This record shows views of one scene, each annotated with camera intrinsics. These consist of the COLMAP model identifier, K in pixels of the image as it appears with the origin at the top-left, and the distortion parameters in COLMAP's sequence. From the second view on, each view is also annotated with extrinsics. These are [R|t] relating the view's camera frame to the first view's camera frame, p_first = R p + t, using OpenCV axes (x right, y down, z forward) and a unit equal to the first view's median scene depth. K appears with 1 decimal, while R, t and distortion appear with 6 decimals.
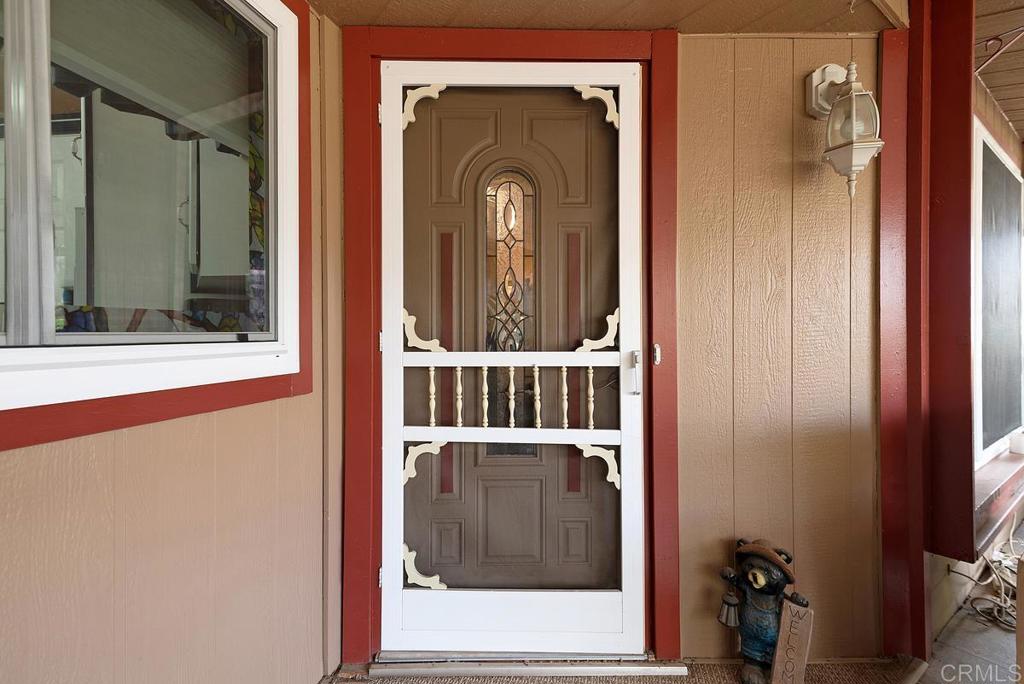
lens RADIAL K [[465.9, 0, 513.3], [0, 465.9, 335.6], [0, 0, 1]] dist [0.011642, 0.001188]
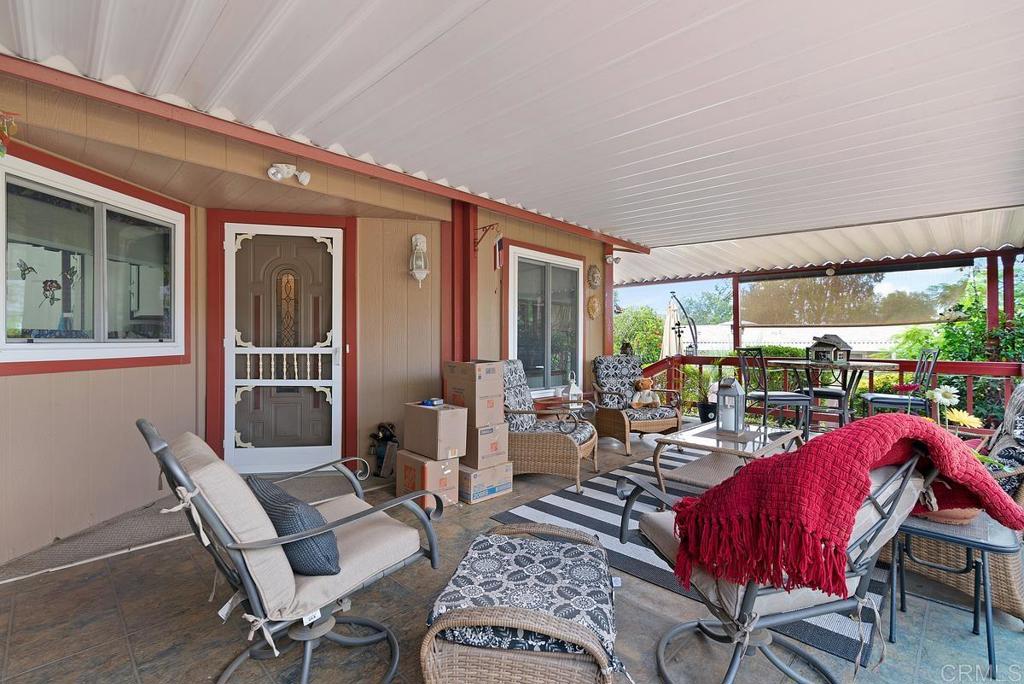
lens RADIAL K [[465.9, 0, 515.9], [0, 465.9, 343.3], [0, 0, 1]] dist [0.011642, 0.001188]
pose [[0.986698, 0.005884, 0.162455, 0.770236], [-0.006674, 0.999968, 0.004312, -0.004903], [-0.162425, -0.005339, 0.986706, -1.537476]]
